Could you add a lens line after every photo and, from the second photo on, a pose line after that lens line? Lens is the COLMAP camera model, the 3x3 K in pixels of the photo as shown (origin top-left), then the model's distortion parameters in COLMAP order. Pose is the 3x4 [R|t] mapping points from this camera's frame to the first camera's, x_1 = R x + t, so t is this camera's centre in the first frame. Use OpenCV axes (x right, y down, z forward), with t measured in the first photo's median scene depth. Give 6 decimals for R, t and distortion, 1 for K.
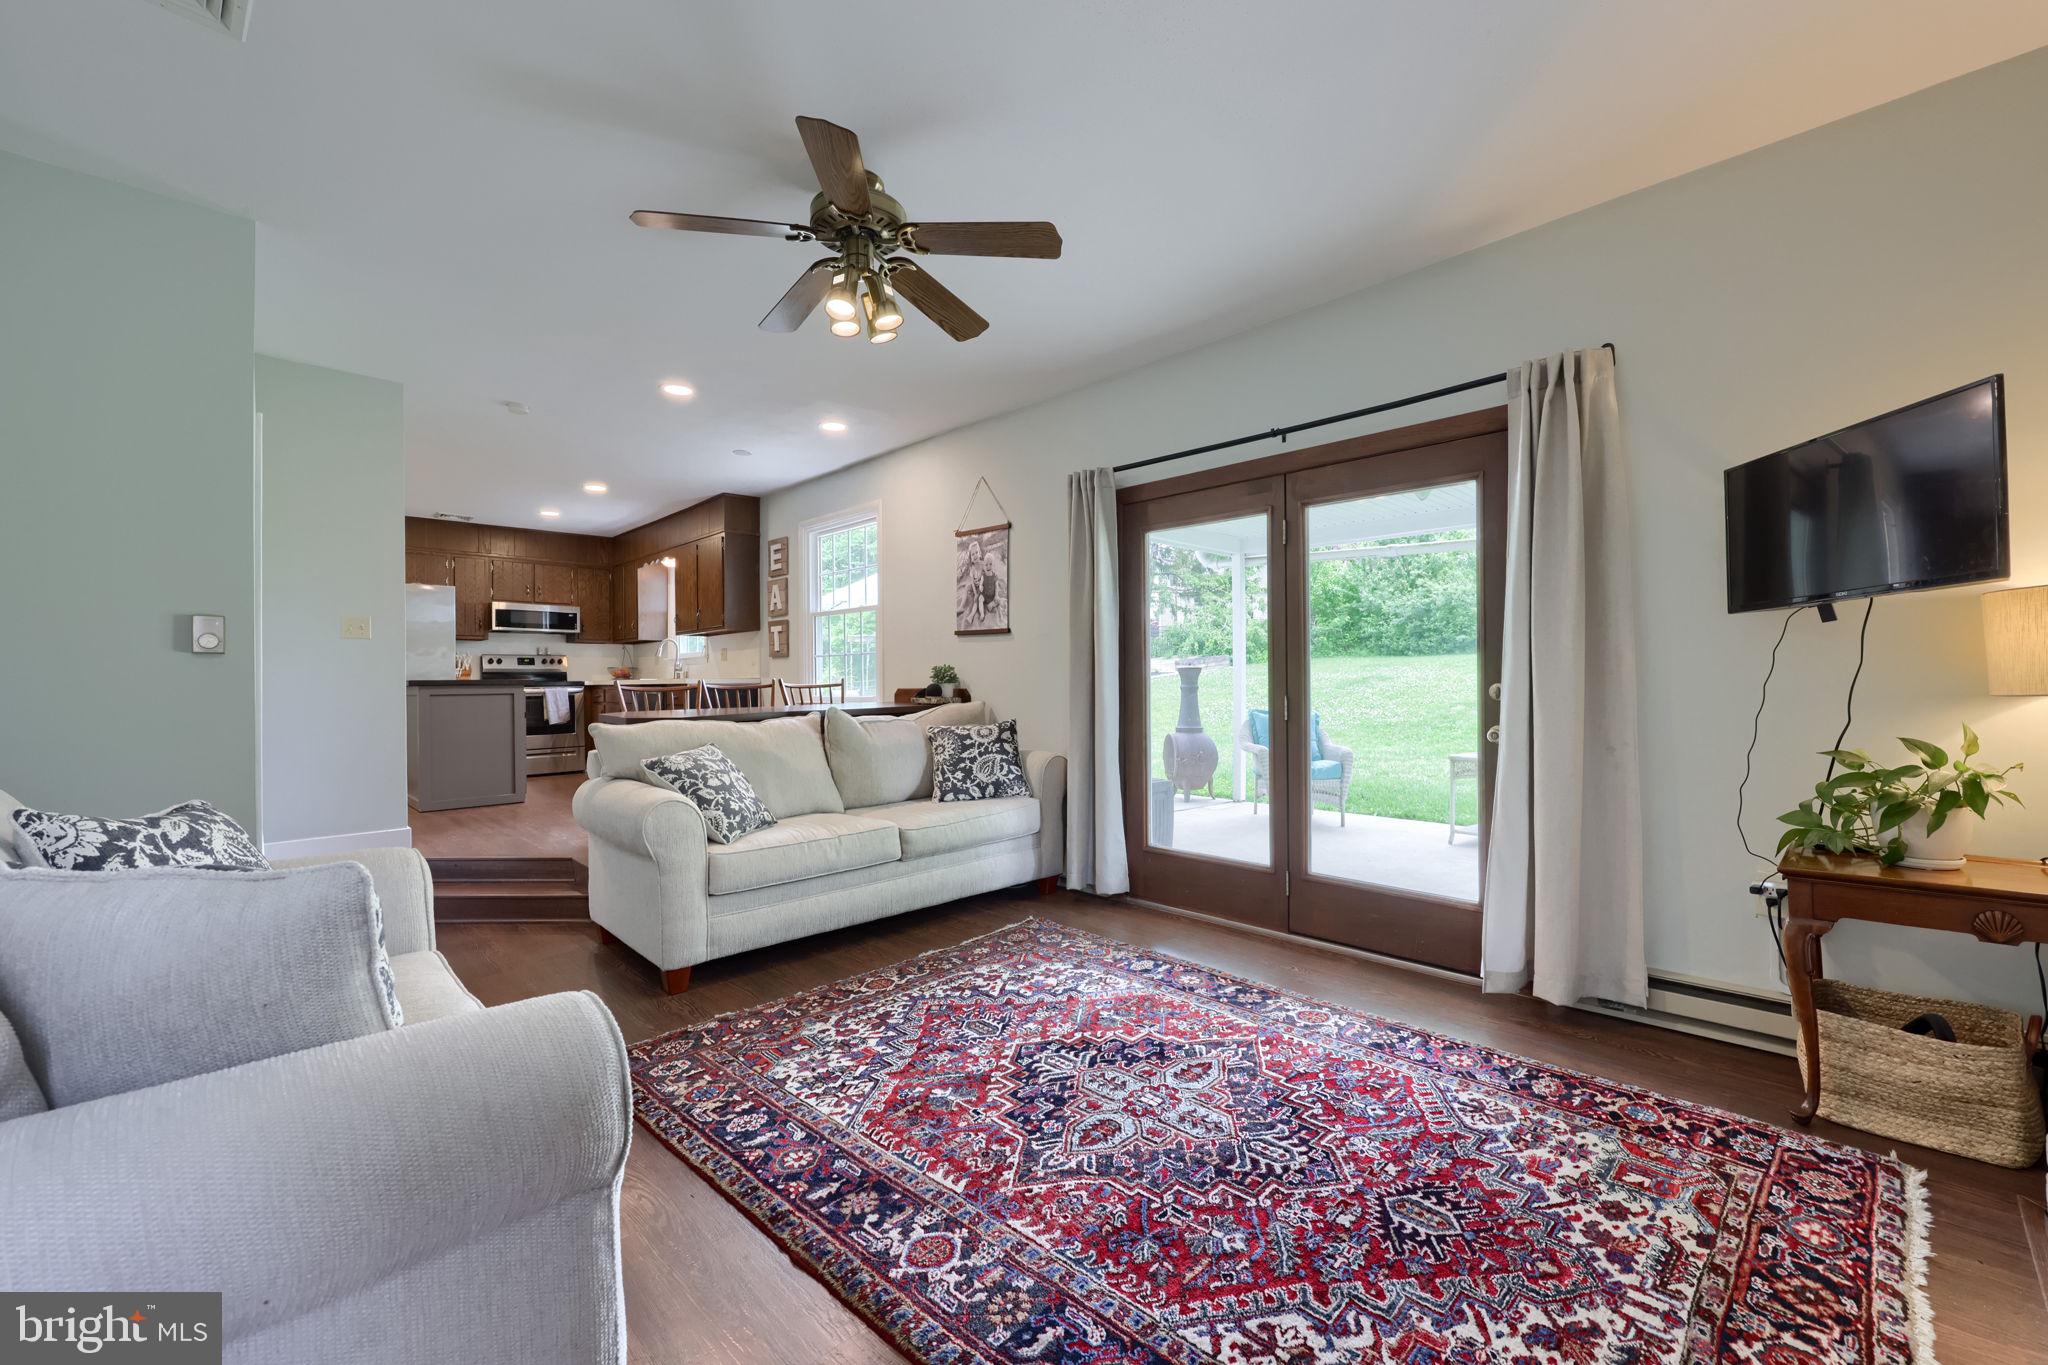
lens RADIAL K [[821.1, 0, 1024.0], [0, 821.1, 685.8], [0, 0, 1]] dist [-0.001562, -0.000005]
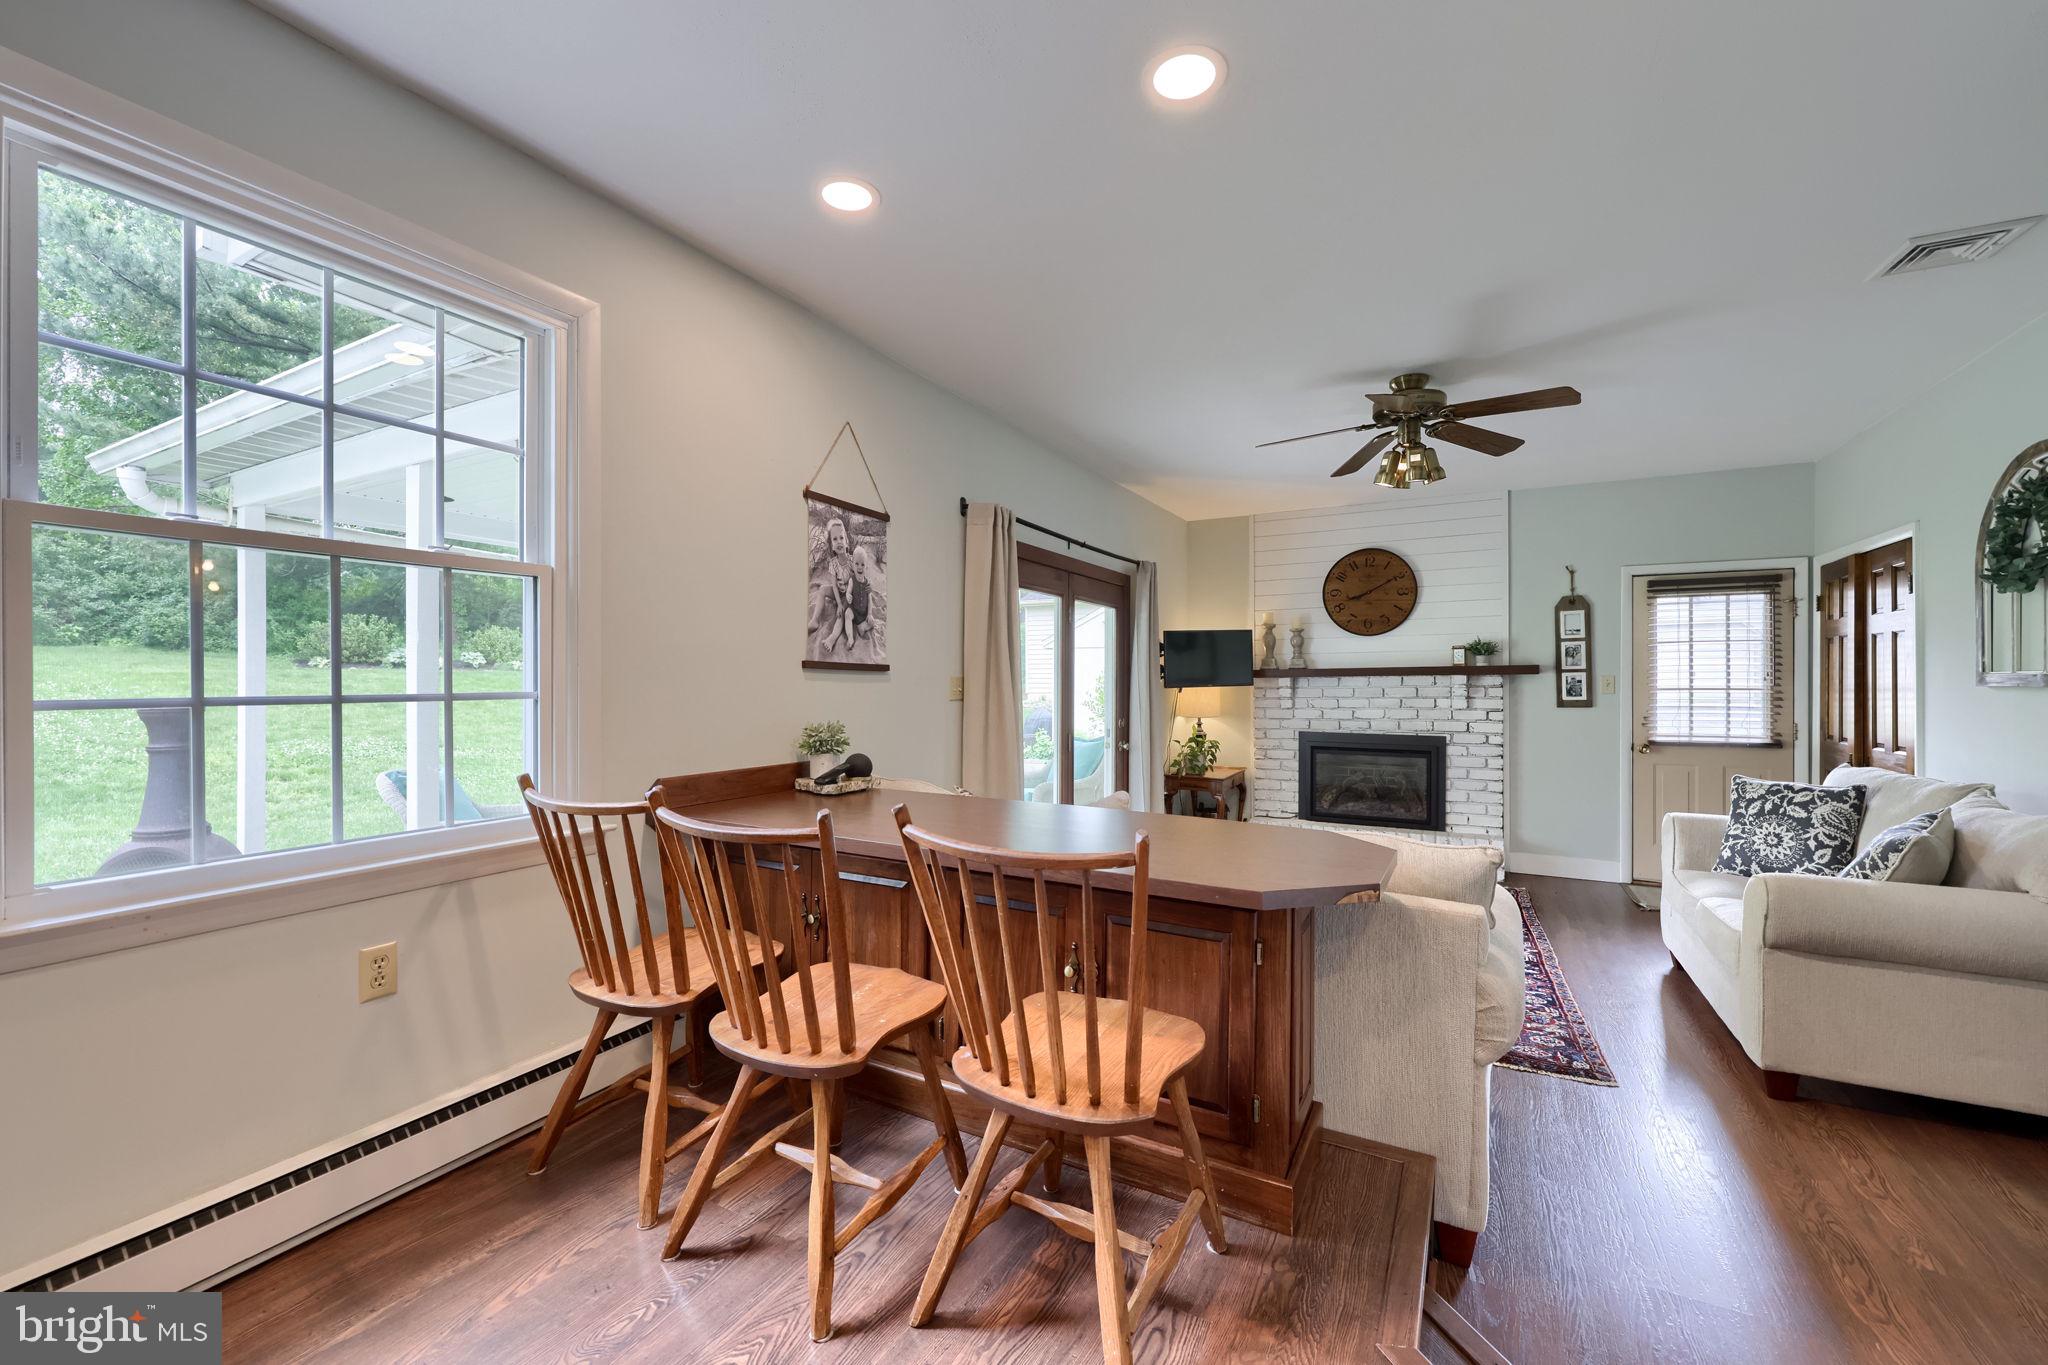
lens RADIAL K [[821.1, 0, 1019.4], [0, 821.1, 677.4], [0, 0, 1]] dist [-0.001562, -0.000005]
pose [[-0.294317, 0.003101, 0.955703, -0.672674], [0.003527, 0.999991, -0.002158, -0.053548], [-0.955701, 0.002735, -0.294326, 1.026011]]
